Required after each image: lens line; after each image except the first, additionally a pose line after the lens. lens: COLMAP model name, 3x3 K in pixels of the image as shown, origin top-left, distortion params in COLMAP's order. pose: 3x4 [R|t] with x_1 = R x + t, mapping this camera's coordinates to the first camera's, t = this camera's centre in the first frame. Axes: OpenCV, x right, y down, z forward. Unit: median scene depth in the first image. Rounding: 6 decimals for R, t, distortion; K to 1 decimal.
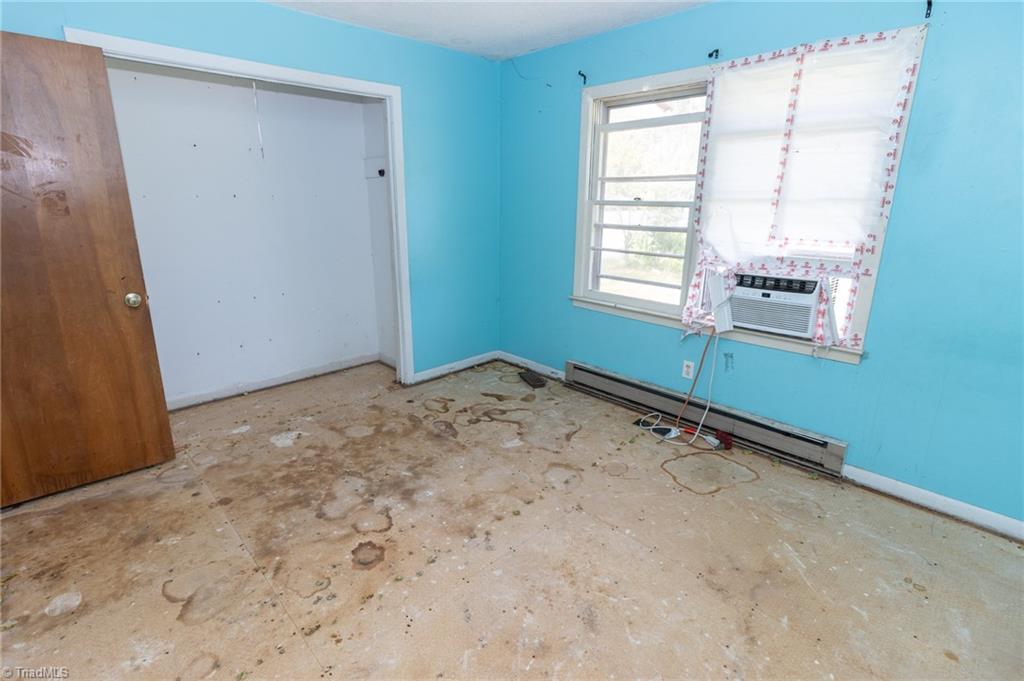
lens RADIAL K [[488.3, 0, 507.9], [0, 488.3, 335.0], [0, 0, 1]] dist [-0.000570, 0.000424]
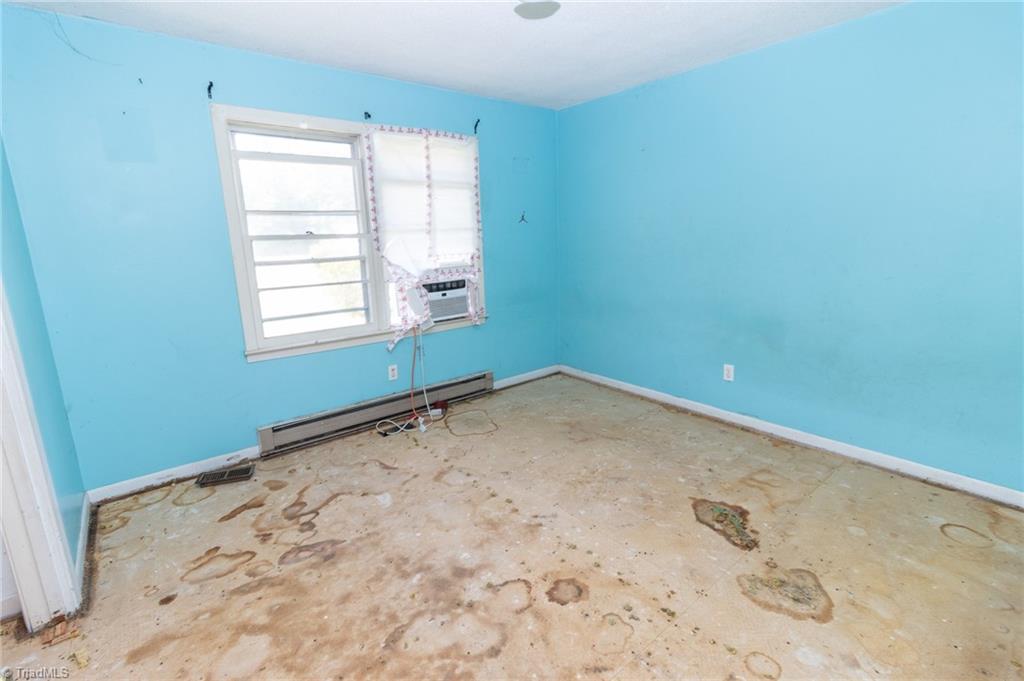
lens RADIAL K [[472.5, 0, 507.2], [0, 472.5, 333.1], [0, 0, 1]] dist [-0.000386, 0.000219]
pose [[0.079112, -0.212019, 0.974058, -0.765975], [0.296776, 0.937824, 0.180029, -0.154960], [-0.951664, 0.274835, 0.137116, 0.599172]]
